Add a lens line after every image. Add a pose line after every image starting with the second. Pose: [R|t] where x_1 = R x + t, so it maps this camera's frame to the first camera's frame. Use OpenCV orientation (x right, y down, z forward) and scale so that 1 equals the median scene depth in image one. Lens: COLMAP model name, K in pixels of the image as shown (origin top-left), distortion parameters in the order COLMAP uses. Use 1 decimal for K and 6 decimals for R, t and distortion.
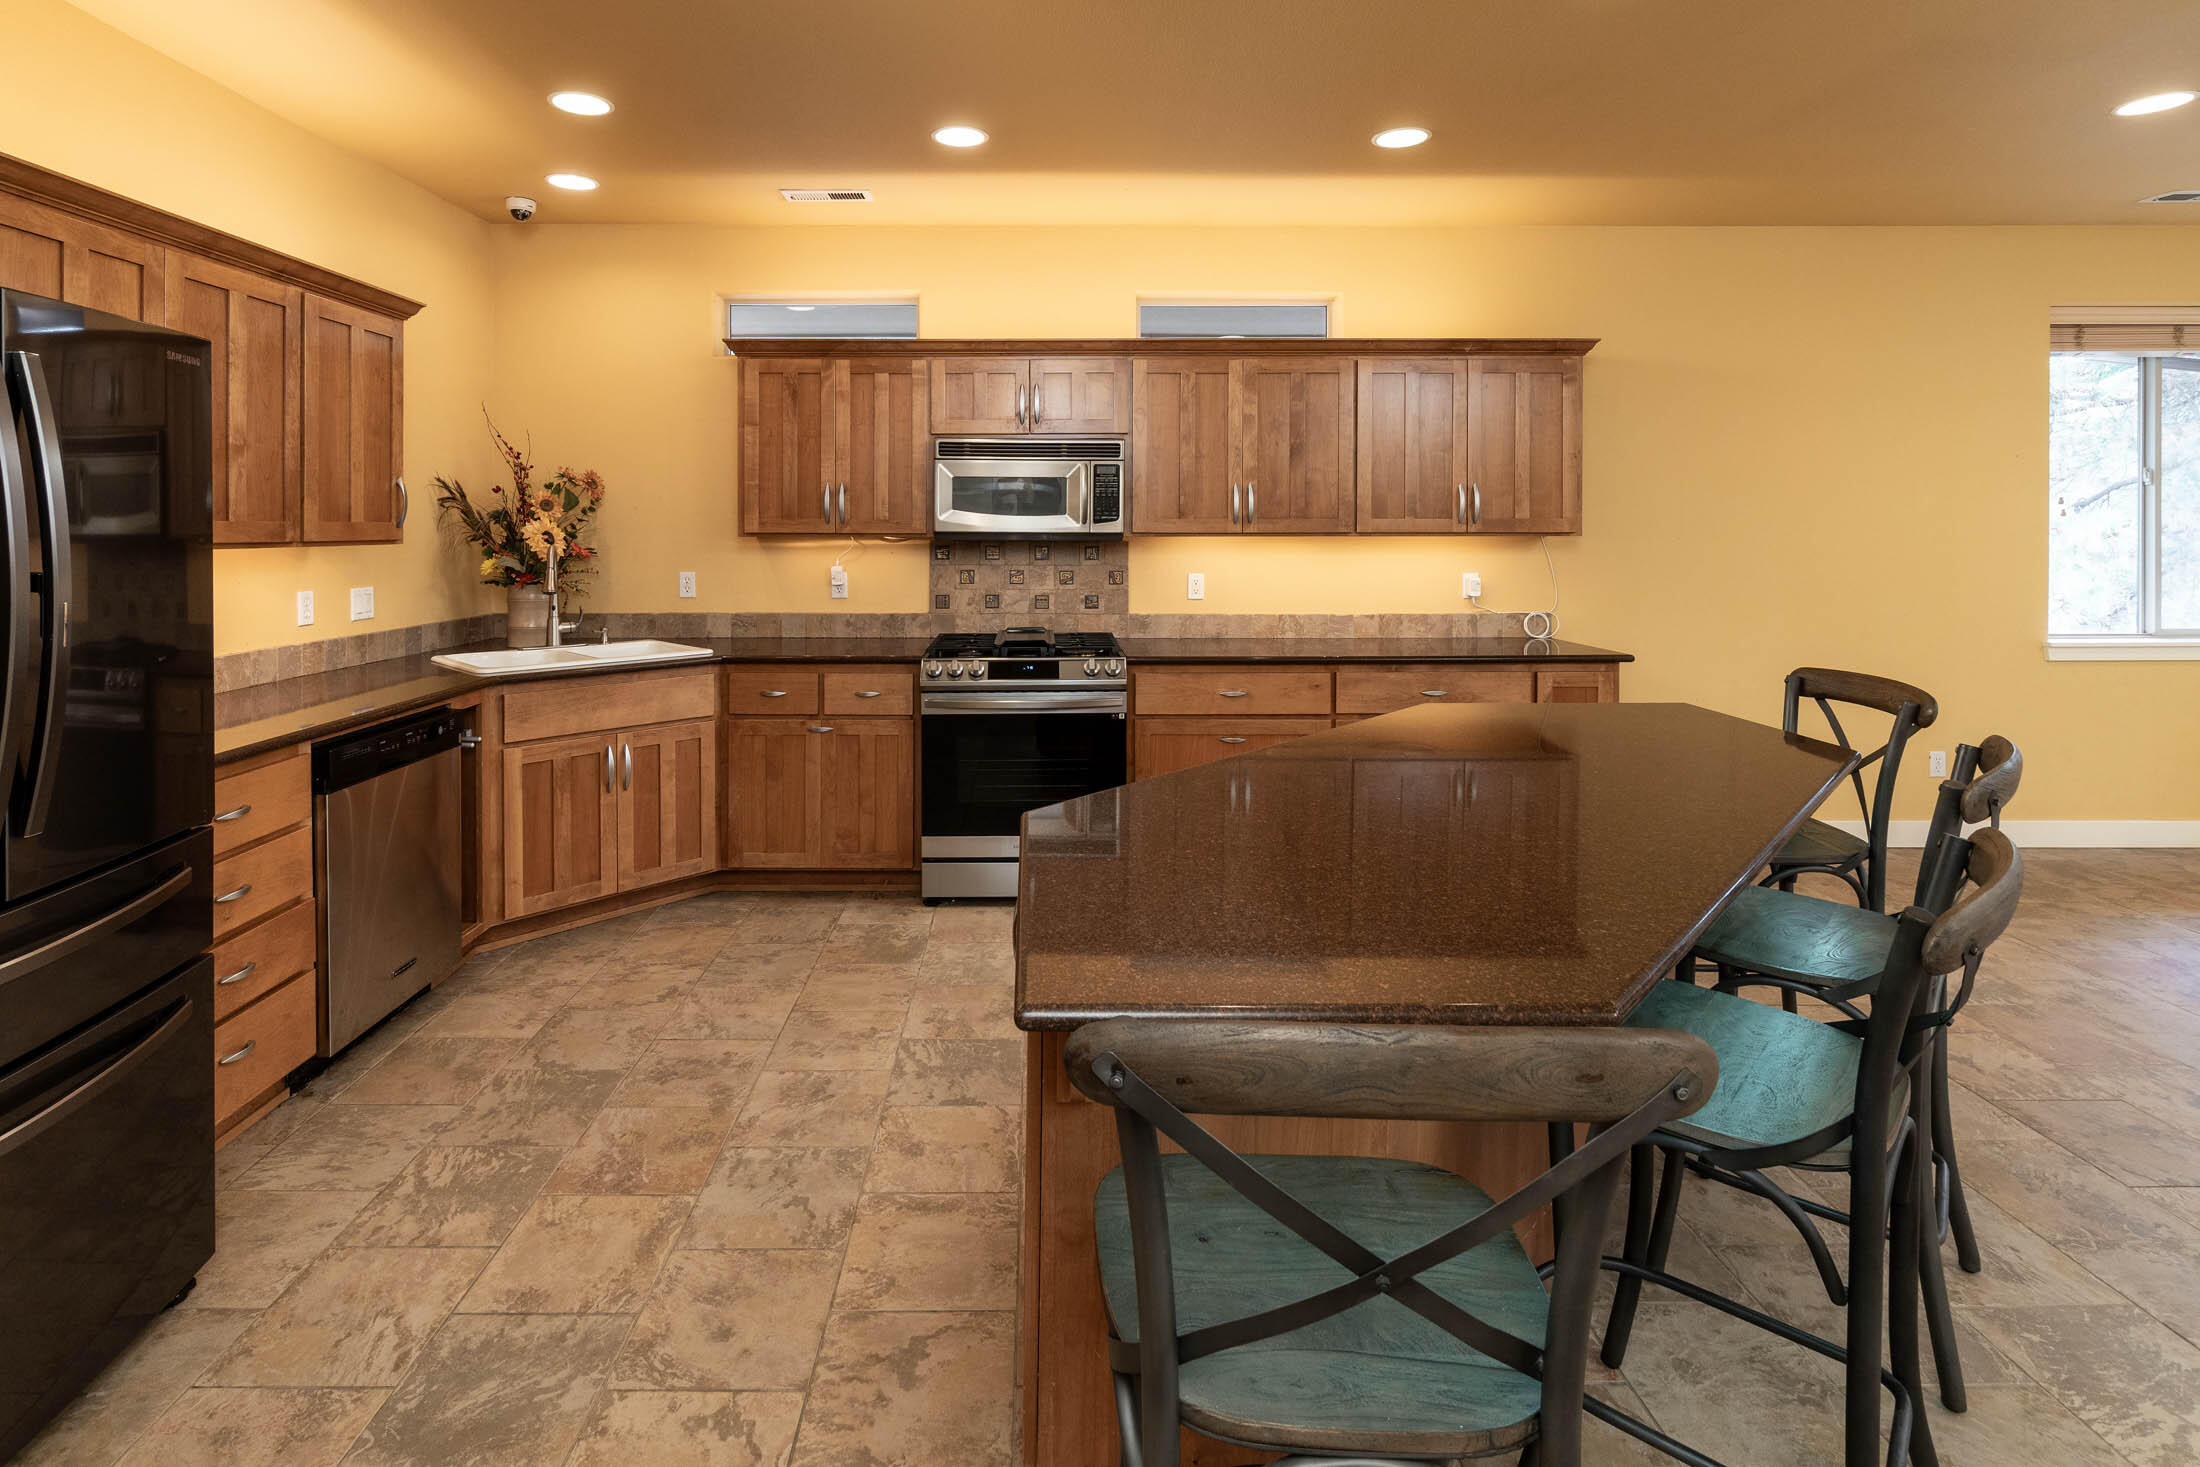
lens RADIAL K [[1040.4, 0, 1067.2], [0, 1040.4, 545.2], [0, 0, 1]] dist [-0.004502, -0.000128]
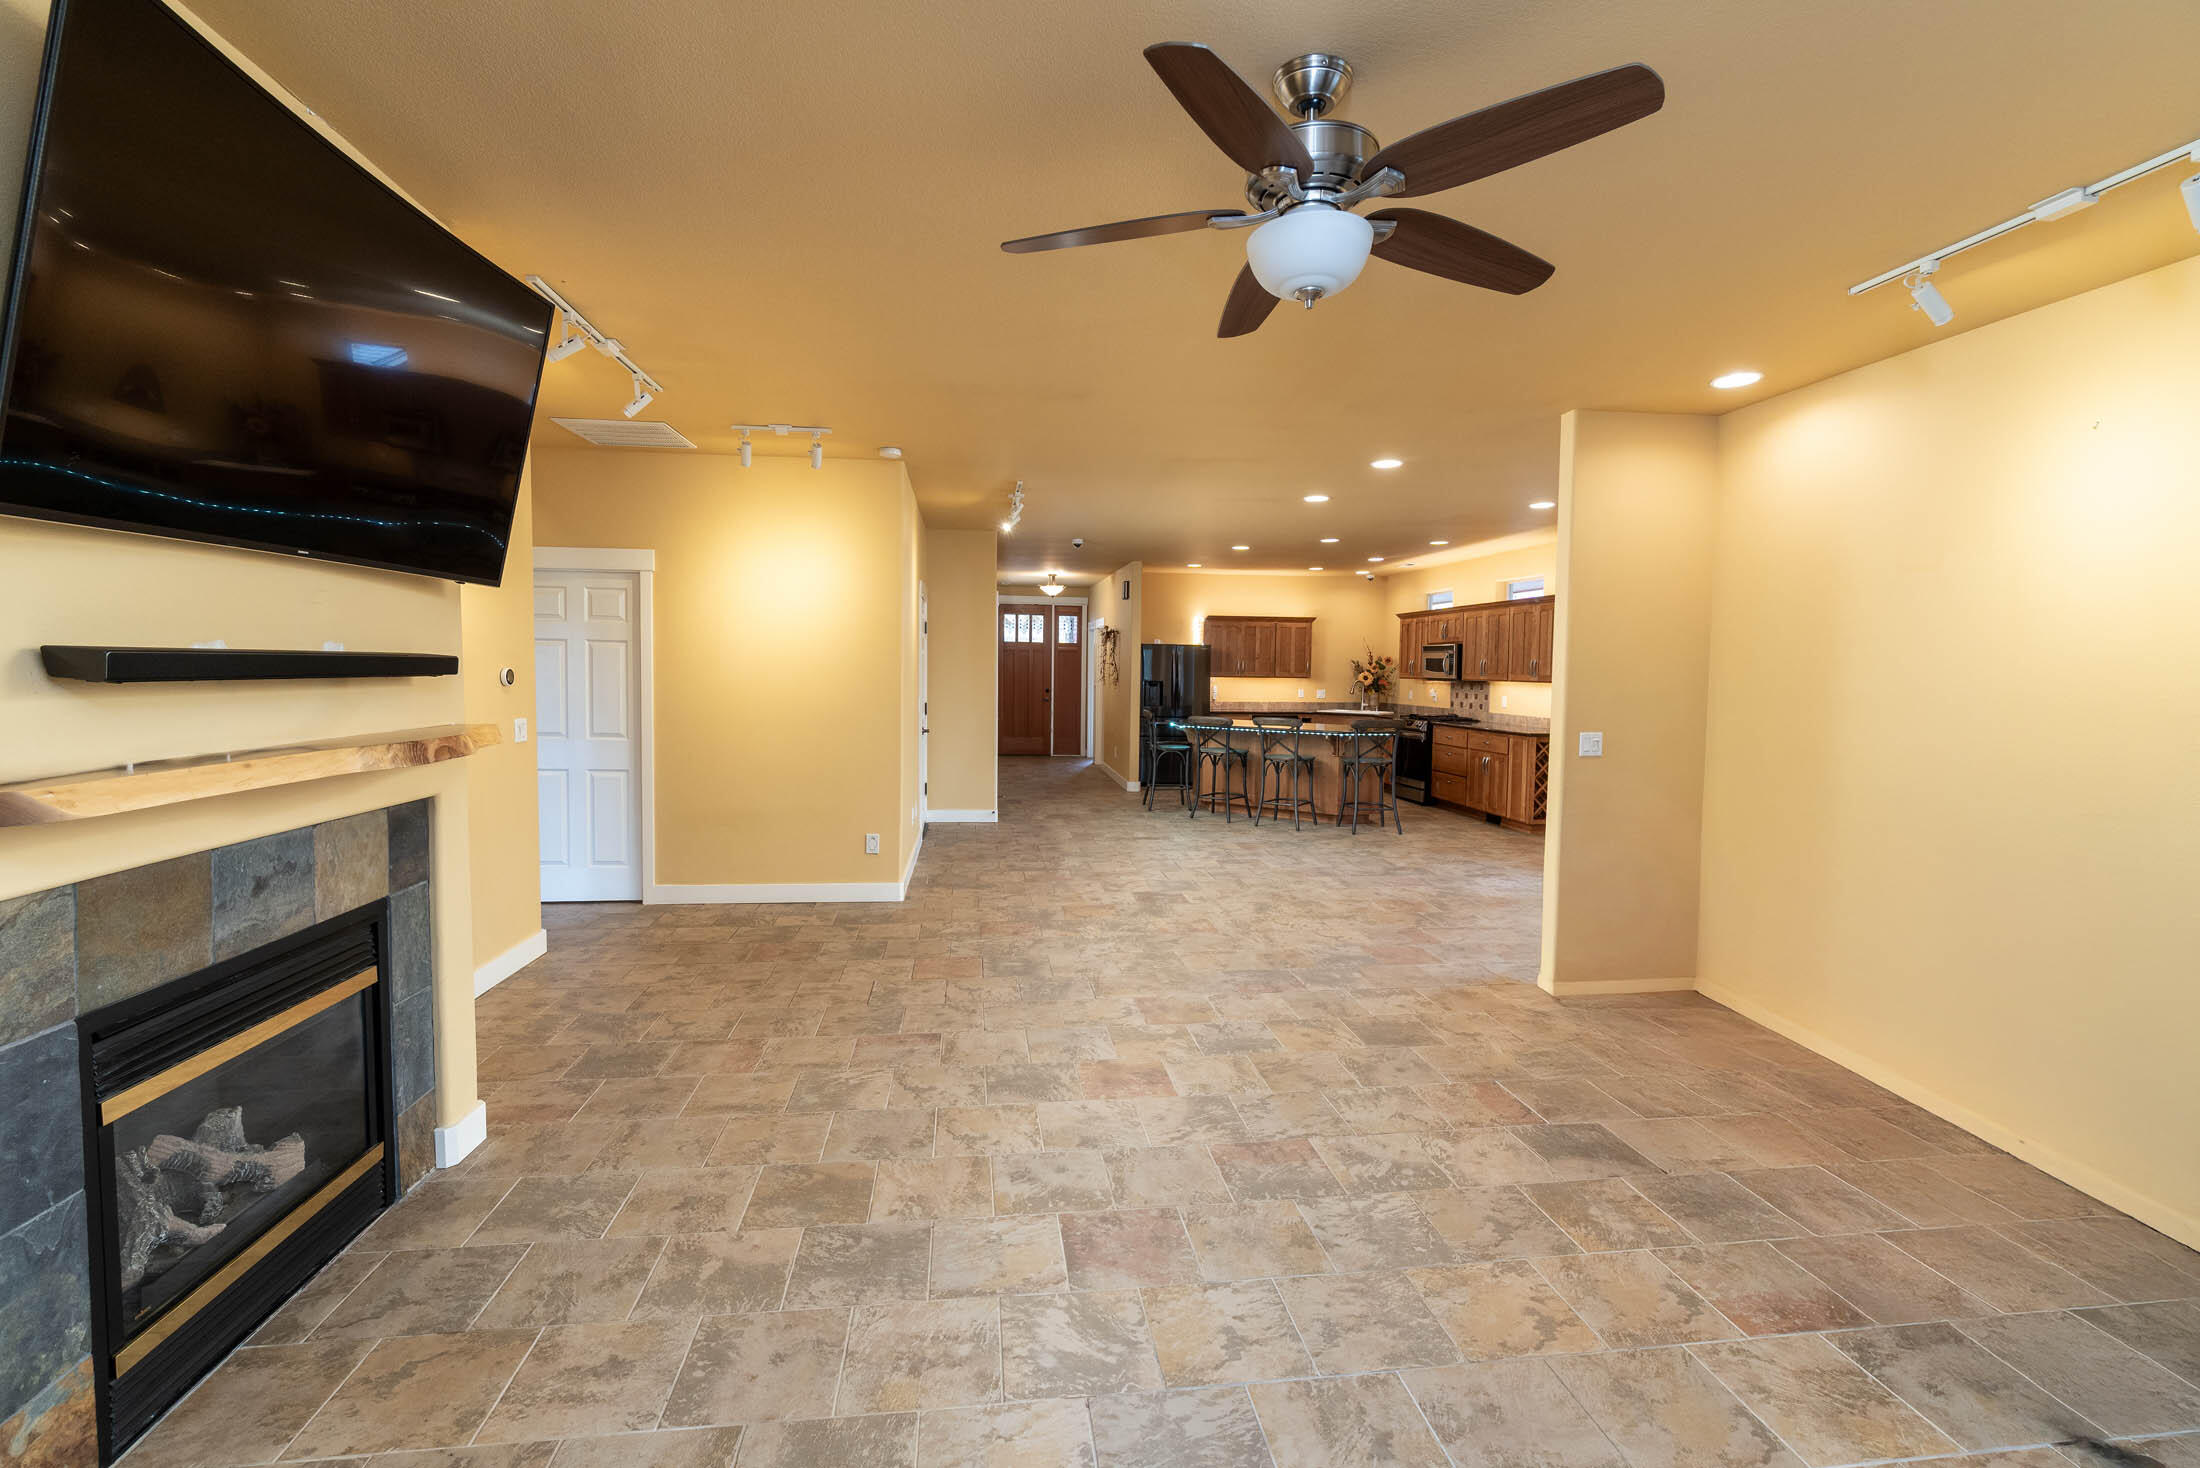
lens RADIAL K [[1040.4, 0, 1102.2], [0, 1040.4, 735.1], [0, 0, 1]] dist [-0.004502, -0.000128]
pose [[0.118846, 0.066617, -0.990675, 2.532096], [-0.026645, 0.997601, 0.063886, -0.013363], [0.992555, 0.018803, 0.120336, -0.215356]]
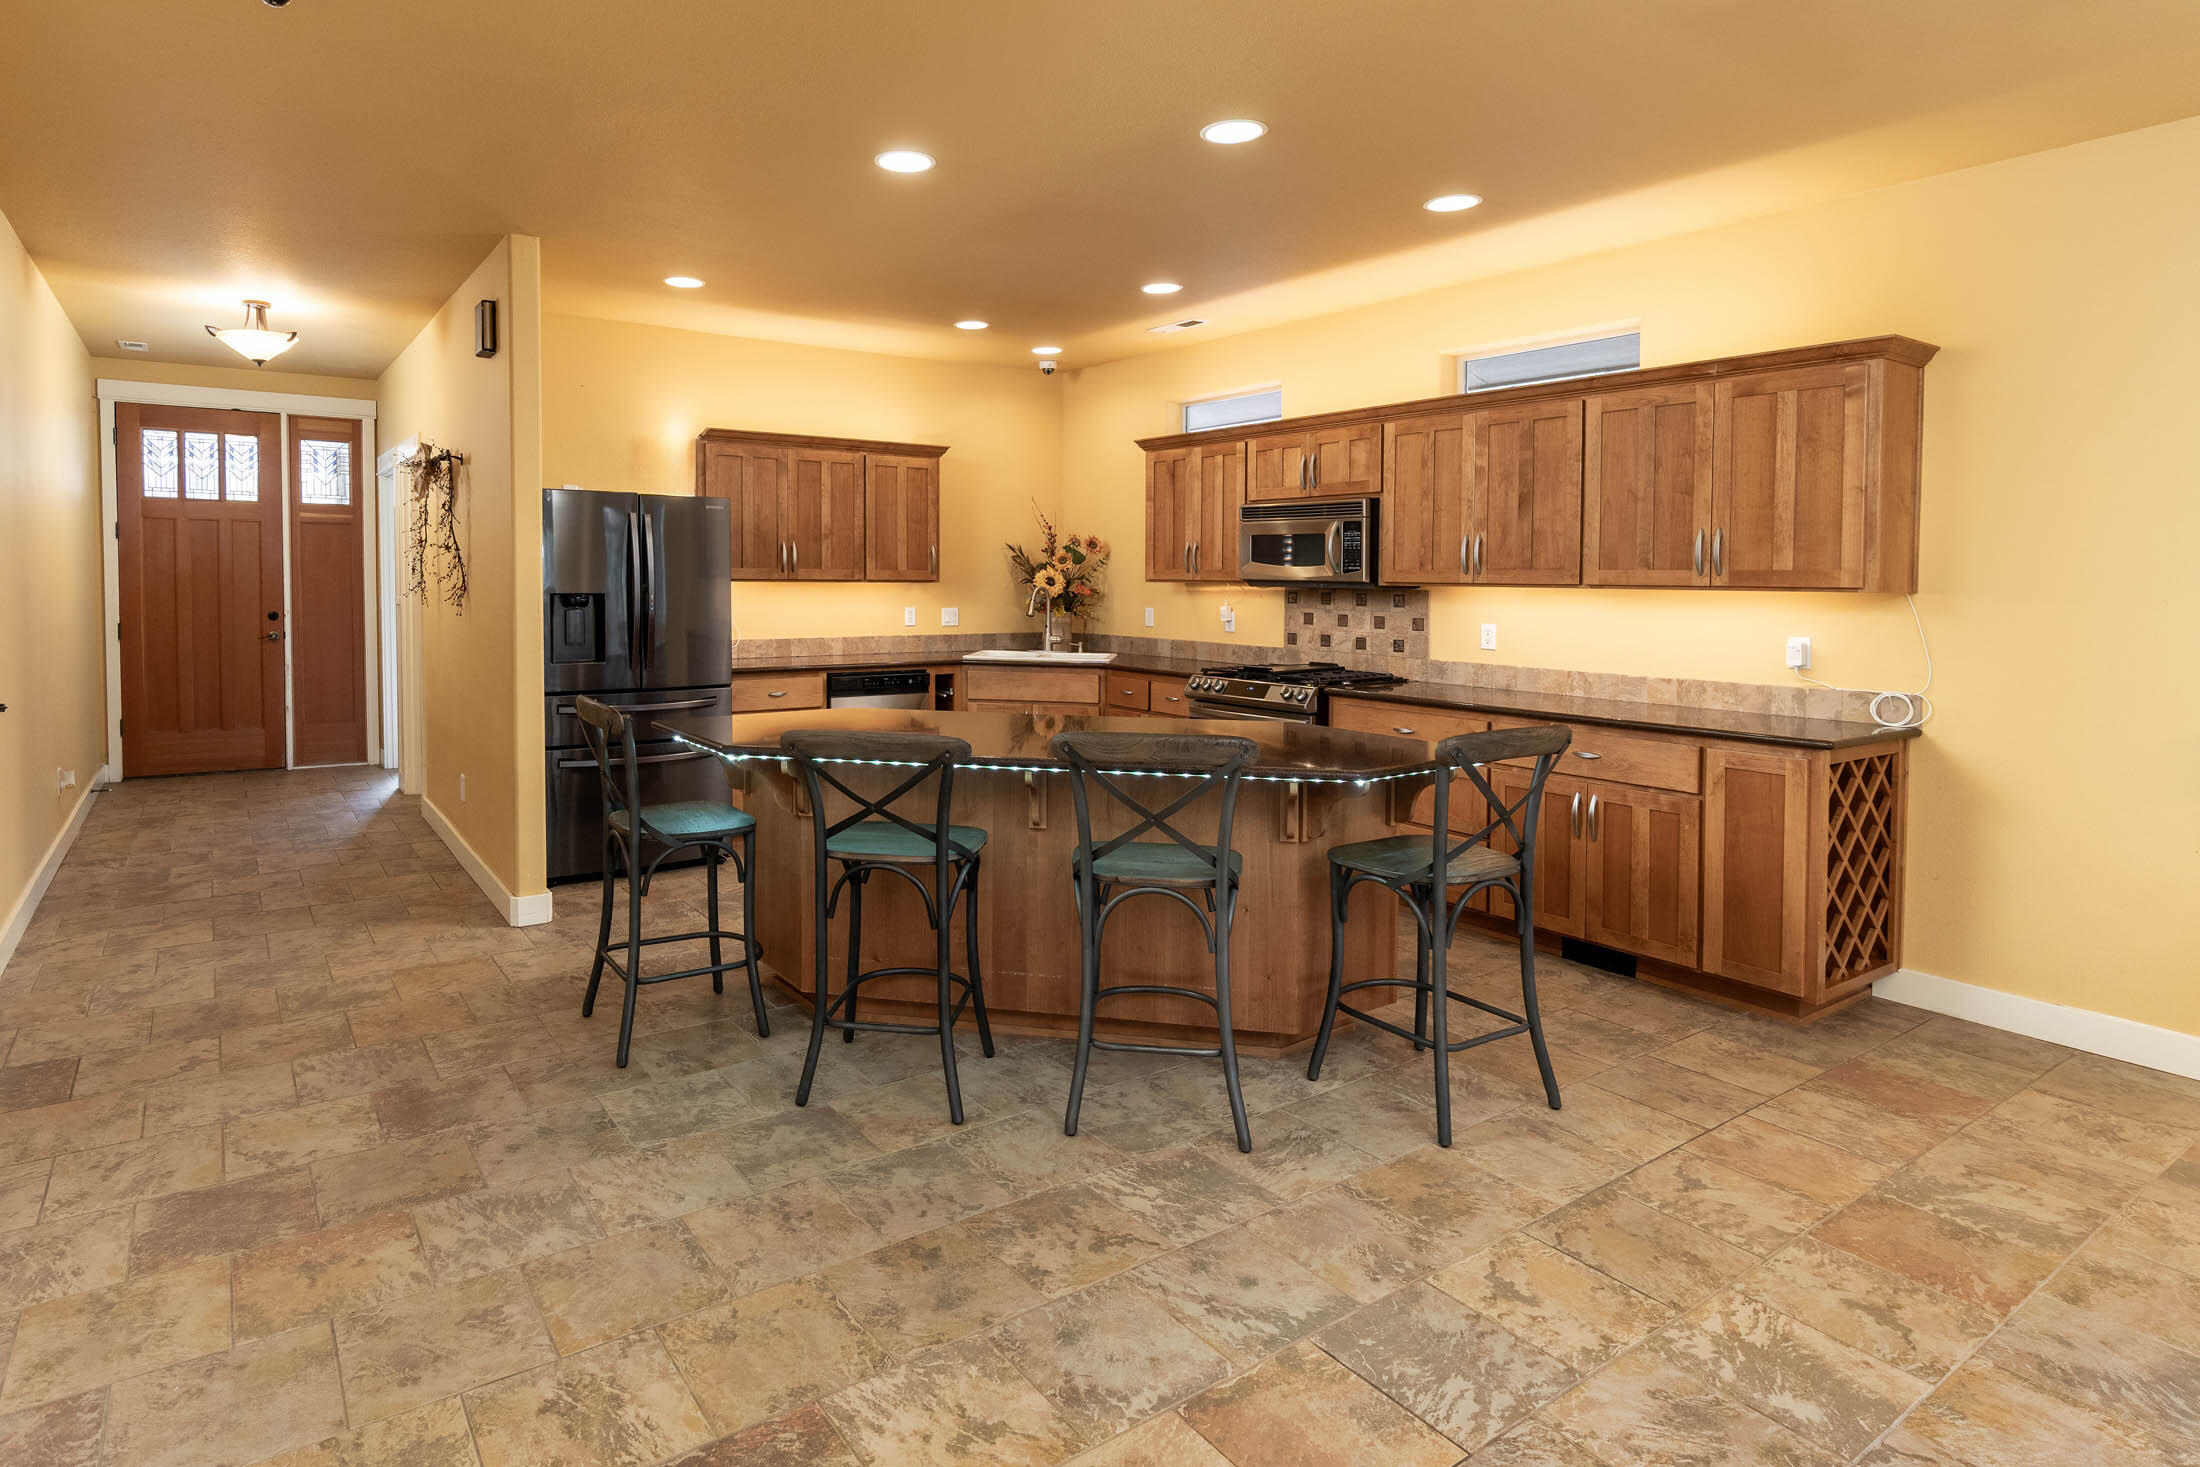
lens RADIAL K [[1218.5, 0, 1040.4], [0, 1218.5, 642.0], [0, 0, 1]] dist [-0.009479, -0.000951]
pose [[0.558381, 0.050885, -0.828023, 0.914781], [-0.023035, 0.998683, 0.045839, 0.000870], [0.829265, -0.006522, 0.558817, -0.021445]]
